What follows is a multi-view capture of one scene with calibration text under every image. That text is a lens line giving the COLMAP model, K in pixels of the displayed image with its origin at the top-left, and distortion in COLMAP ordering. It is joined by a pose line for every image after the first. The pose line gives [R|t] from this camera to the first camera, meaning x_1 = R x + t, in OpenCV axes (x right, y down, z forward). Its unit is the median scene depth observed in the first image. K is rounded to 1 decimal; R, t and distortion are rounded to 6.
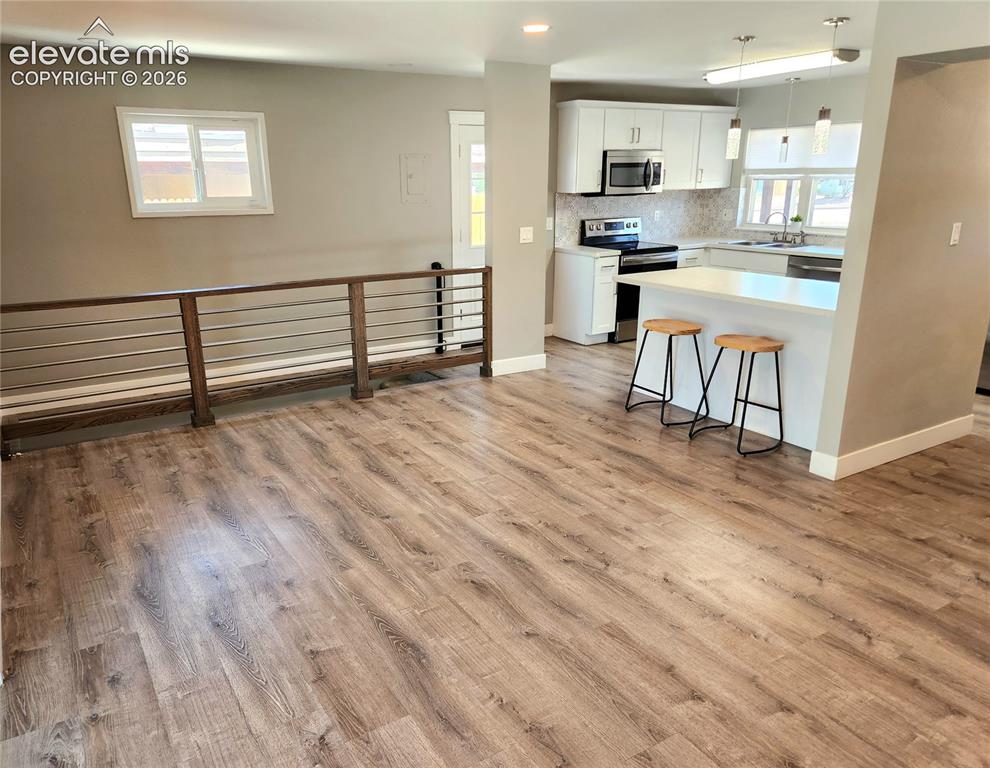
lens RADIAL K [[679.7, 0, 460.8], [0, 679.7, 387.2], [0, 0, 1]] dist [0.000974, -0.000447]
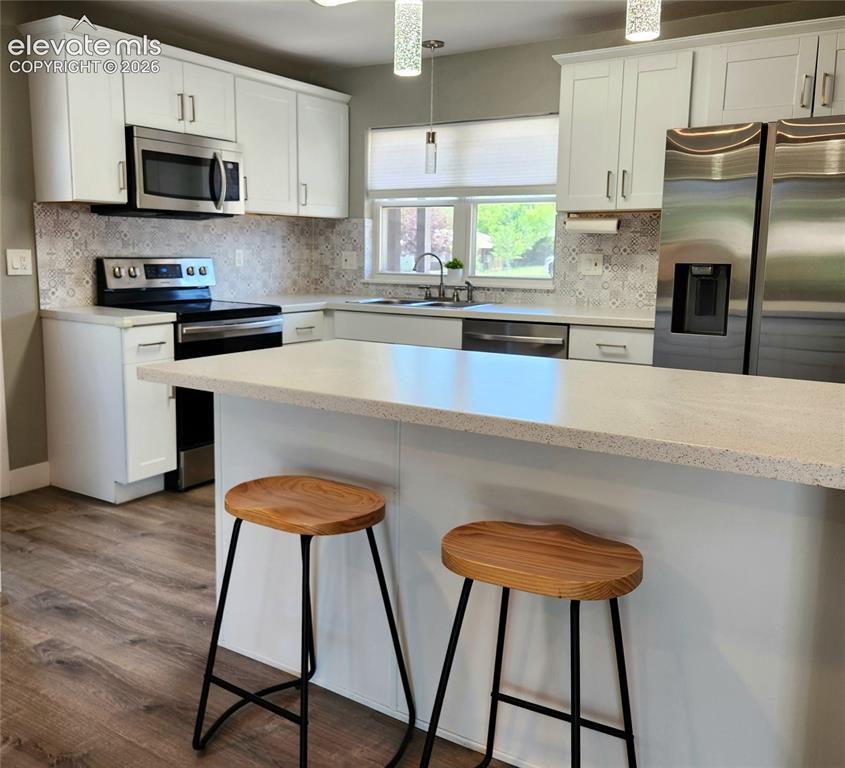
lens RADIAL K [[798.0, 0, 422.5], [0, 798.0, 384.0], [0, 0, 1]] dist [0.065452, -0.007615]
pose [[0.879952, -0.048517, 0.472579, 0.103537], [0.106912, 0.989478, -0.097488, -0.065104], [-0.462877, 0.136309, 0.875880, 0.365906]]
